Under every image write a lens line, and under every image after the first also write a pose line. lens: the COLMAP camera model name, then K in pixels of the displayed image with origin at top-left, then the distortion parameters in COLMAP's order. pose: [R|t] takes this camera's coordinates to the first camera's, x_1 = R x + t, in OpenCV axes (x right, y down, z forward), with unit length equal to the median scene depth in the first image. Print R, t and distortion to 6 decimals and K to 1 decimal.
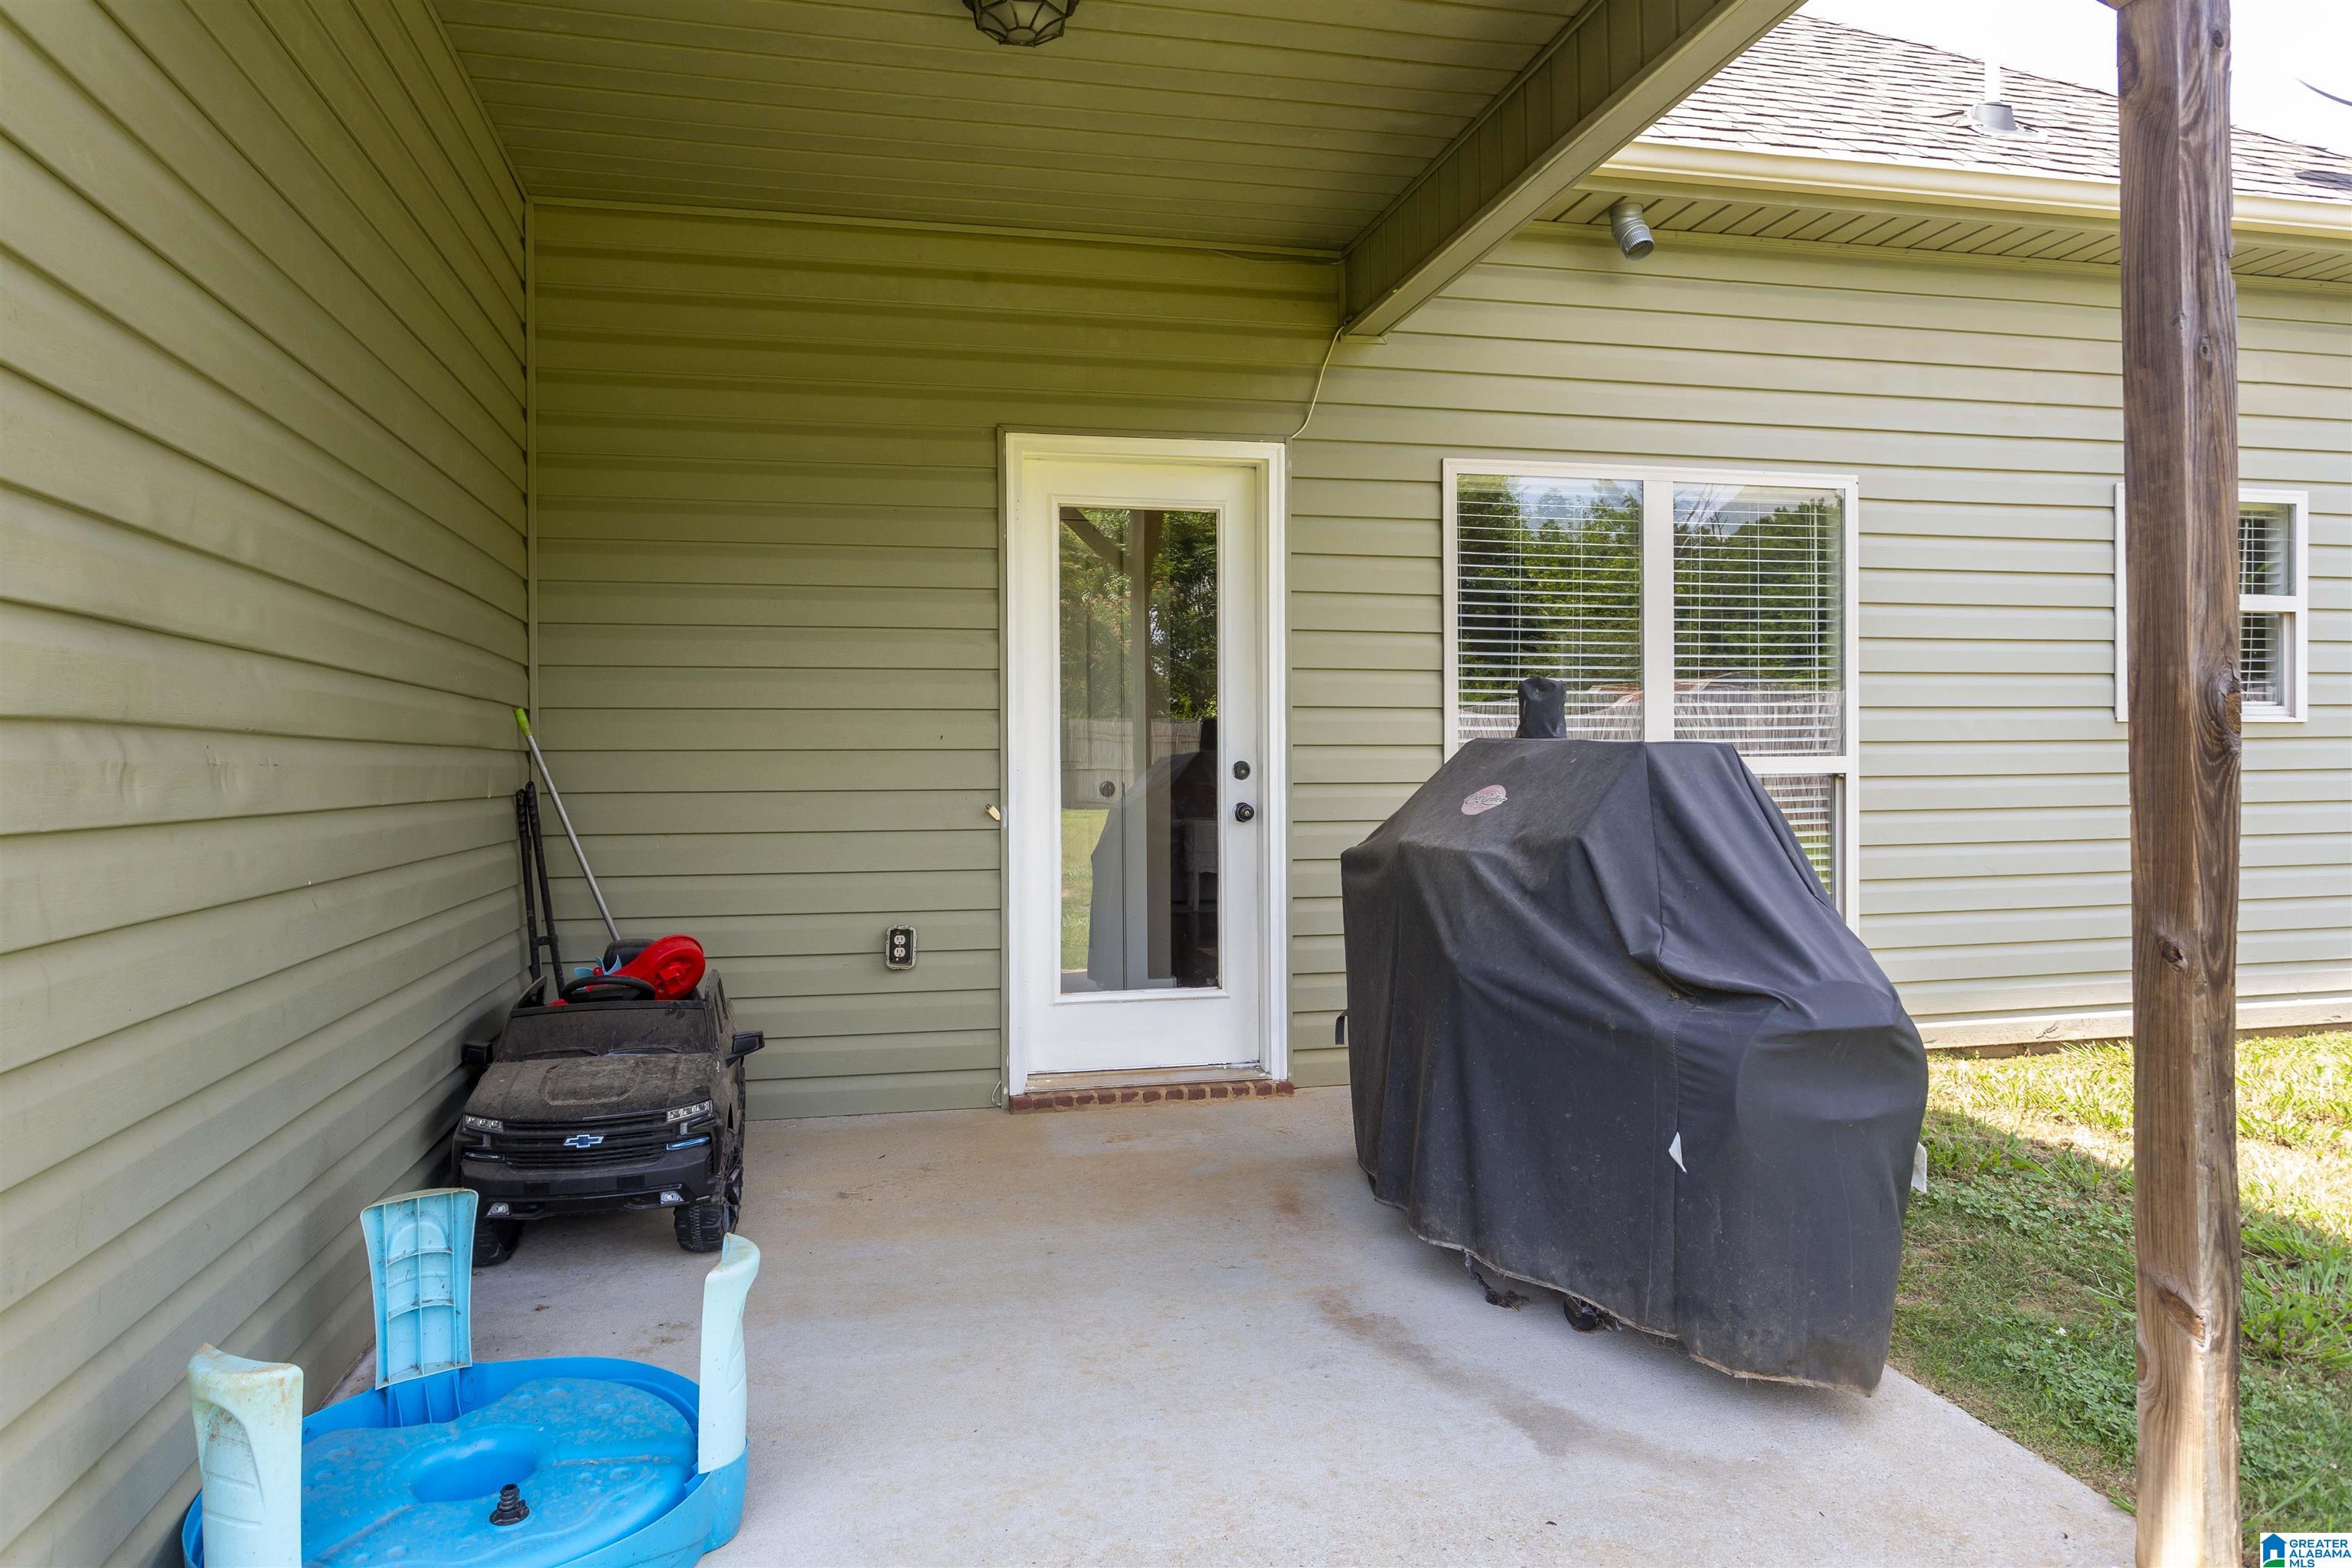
lens RADIAL K [[1349.0, 0, 1112.1], [0, 1349.0, 783.0], [0, 0, 1]] dist [-0.002879, -0.000874]
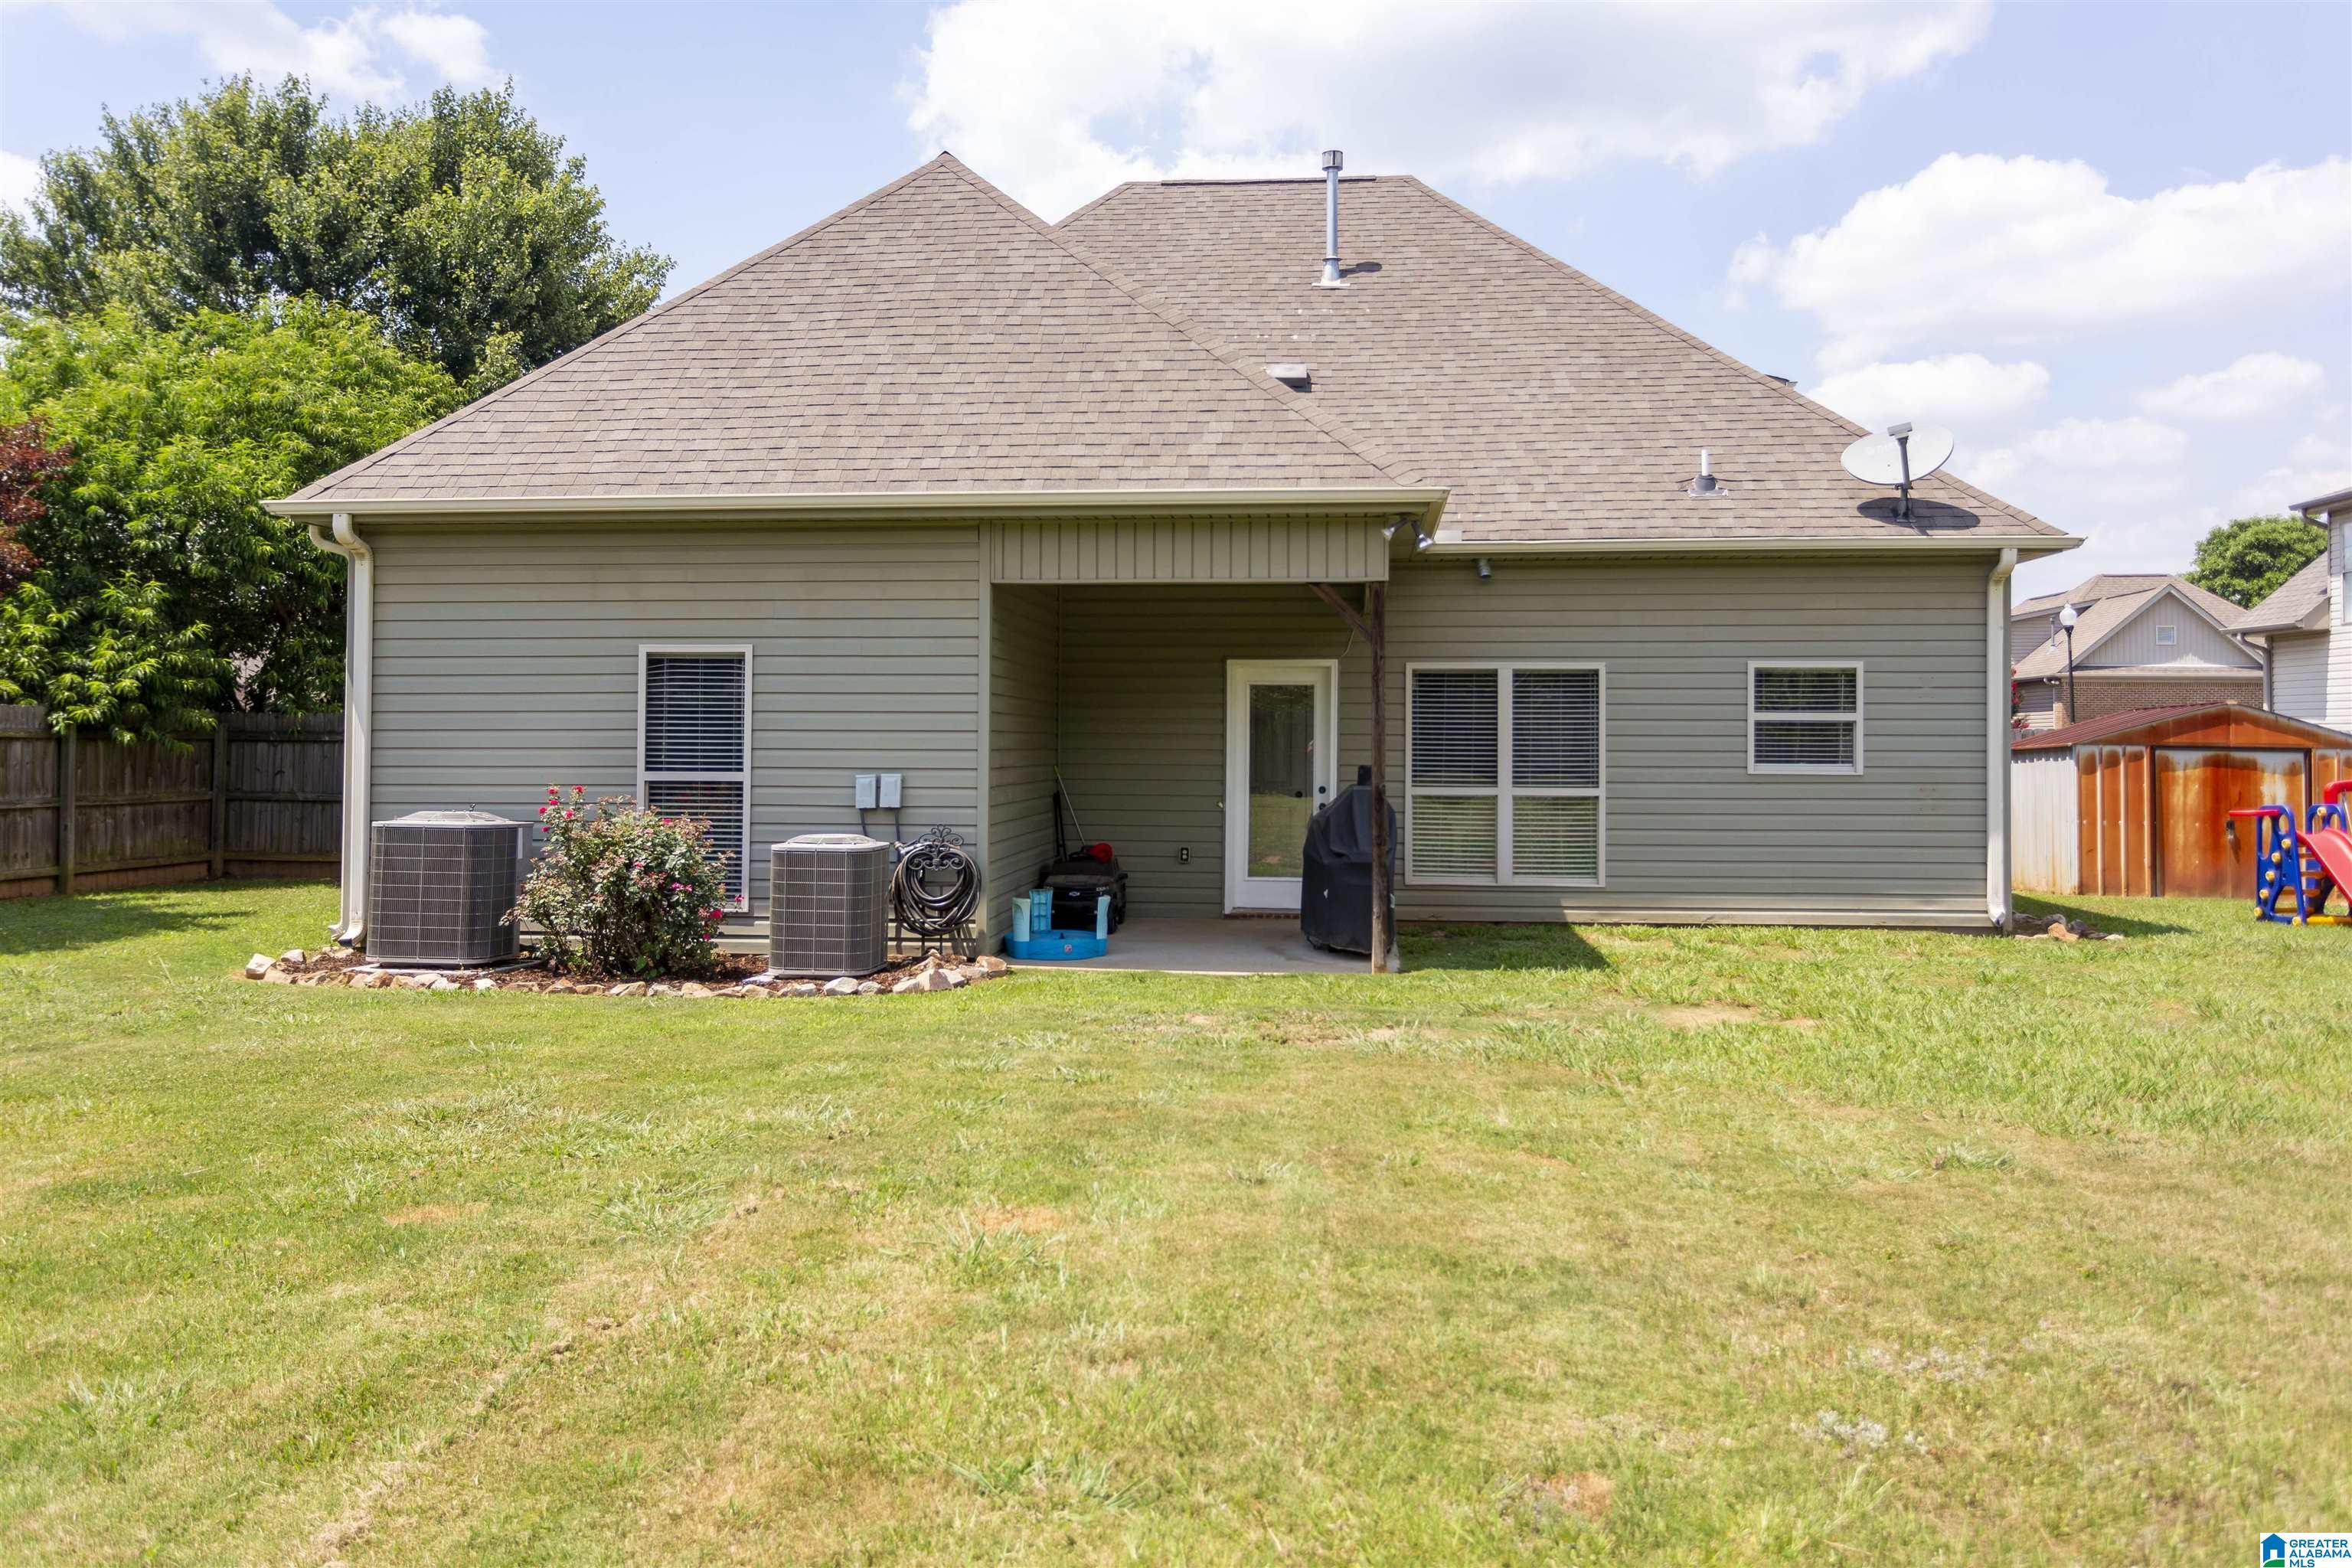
lens RADIAL K [[1807.9, 0, 1178.0], [0, 1807.9, 696.7], [0, 0, 1]] dist [0.004144, 0.005221]
pose [[0.959115, 0.004802, -0.282974, 0.794913], [-0.014447, 0.999383, -0.032007, -0.071469], [0.282646, 0.034787, 0.958593, -2.301654]]
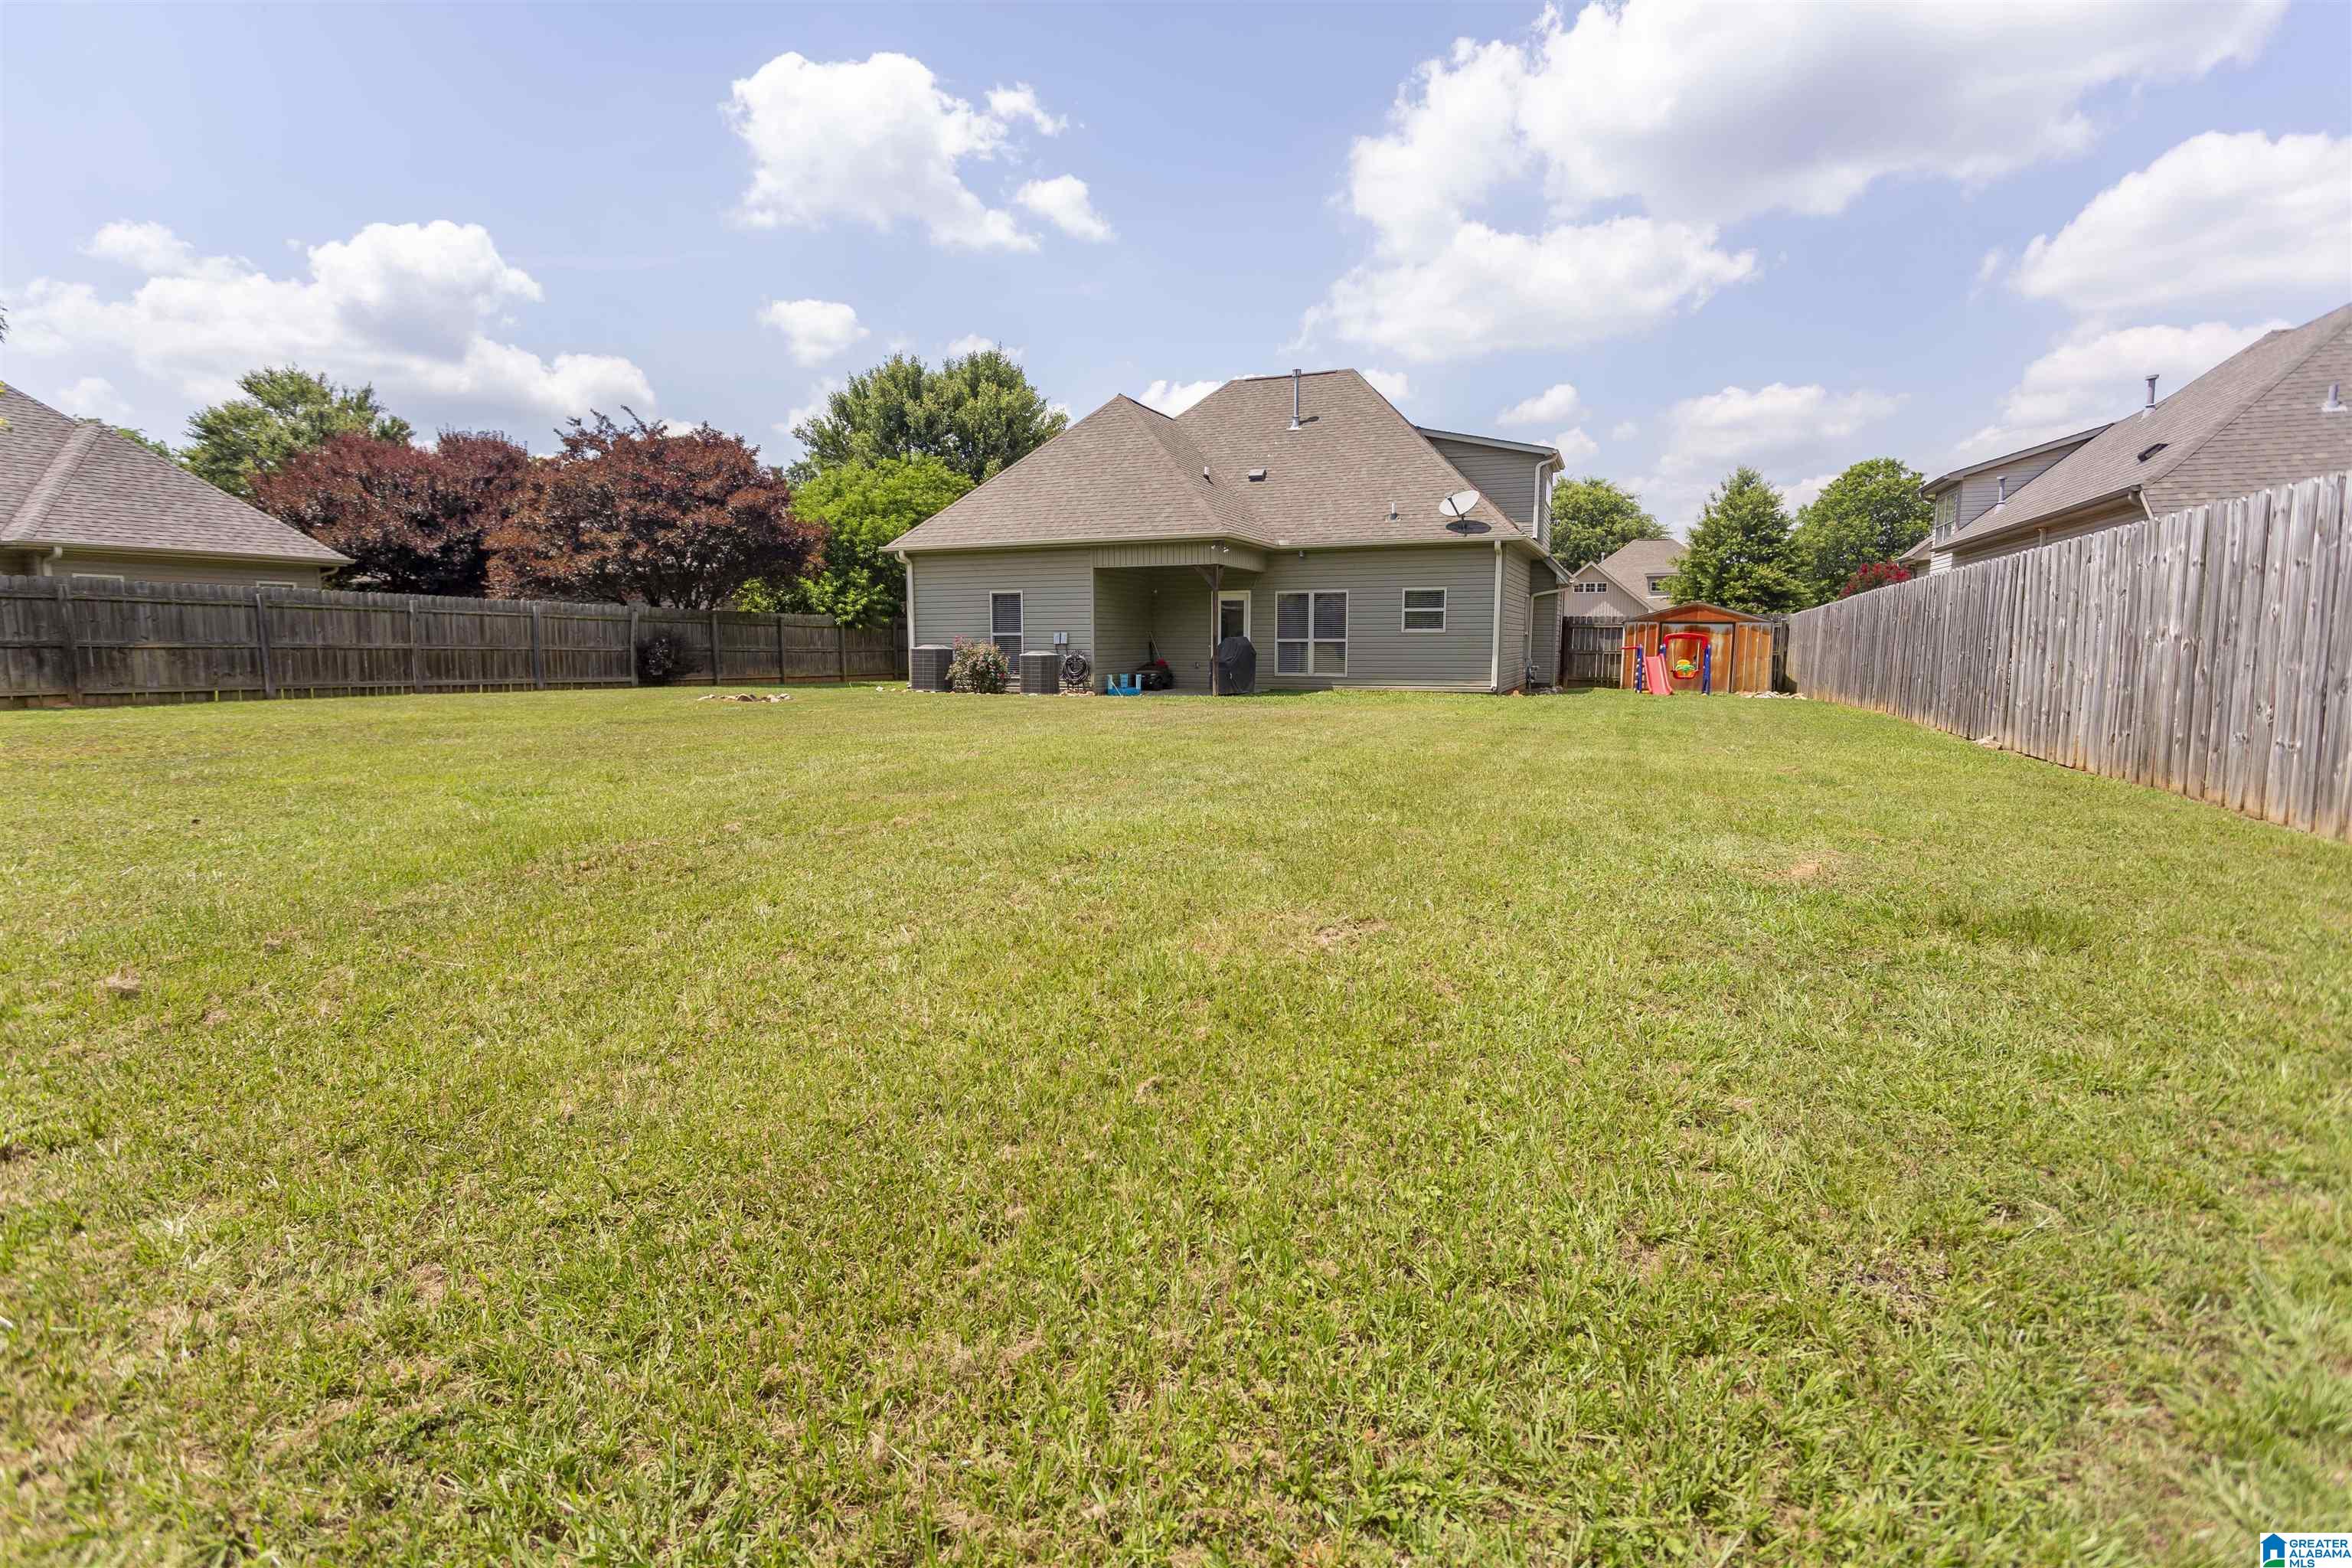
lens RADIAL K [[1145.0, 0, 1168.9], [0, 1145.0, 773.8], [0, 0, 1]] dist [0.001727, 0.000137]
pose [[0.826045, 0.071370, -0.559068, 2.999859], [-0.009776, 0.993615, 0.112399, 0.013365], [0.563520, -0.087381, 0.821468, -3.912427]]
